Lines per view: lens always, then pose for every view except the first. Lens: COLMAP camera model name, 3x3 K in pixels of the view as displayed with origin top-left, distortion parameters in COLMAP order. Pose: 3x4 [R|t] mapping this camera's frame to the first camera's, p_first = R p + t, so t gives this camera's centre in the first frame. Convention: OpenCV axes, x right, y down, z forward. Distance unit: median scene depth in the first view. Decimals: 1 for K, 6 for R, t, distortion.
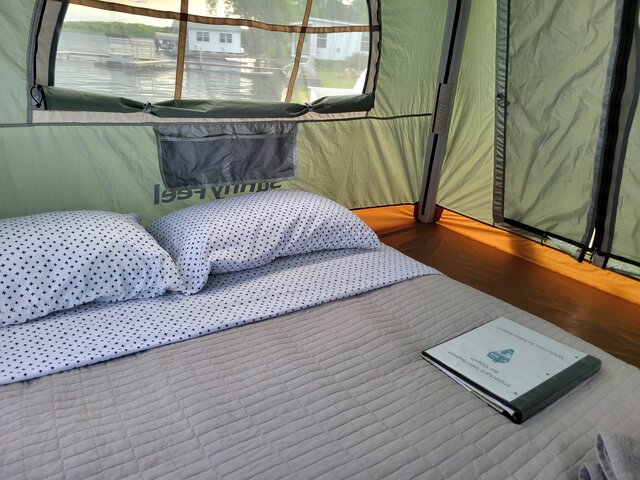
lens RADIAL K [[478.6, 0, 273.5], [0, 478.6, 254.6], [0, 0, 1]] dist [0.003352, 0.001391]
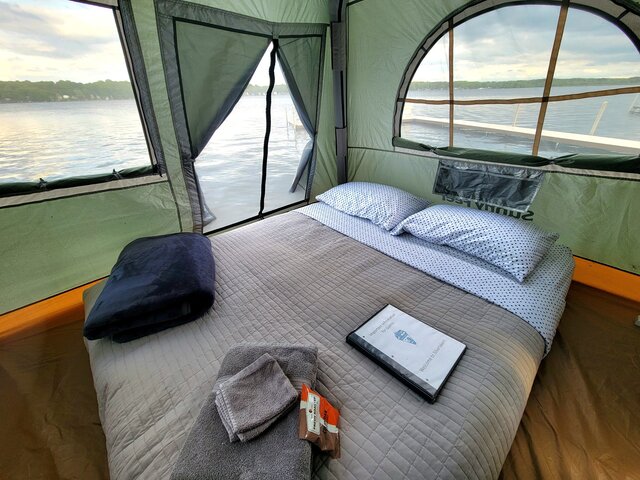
lens RADIAL K [[259.5, 0, 323.2], [0, 259.5, 238.7], [0, 0, 1]] dist [0.001243, -0.000172]
pose [[0.119905, 0.389389, -0.913235, 0.757485], [-0.341582, 0.879891, 0.330323, -0.163169], [0.932172, 0.272337, 0.238512, 0.371922]]
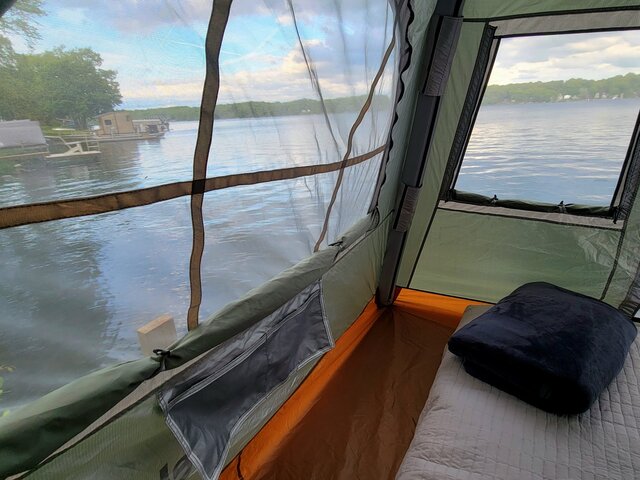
lens RADIAL K [[375.3, 0, 320.0], [0, 375.3, 240.0], [0, 0, 1]] dist [-0.000384, -0.000893]
pose [[-0.910272, 0.080786, -0.406052, 0.849188], [-0.197128, 0.777891, 0.596679, -0.242534], [0.364068, 0.623185, -0.692167, 0.414722]]
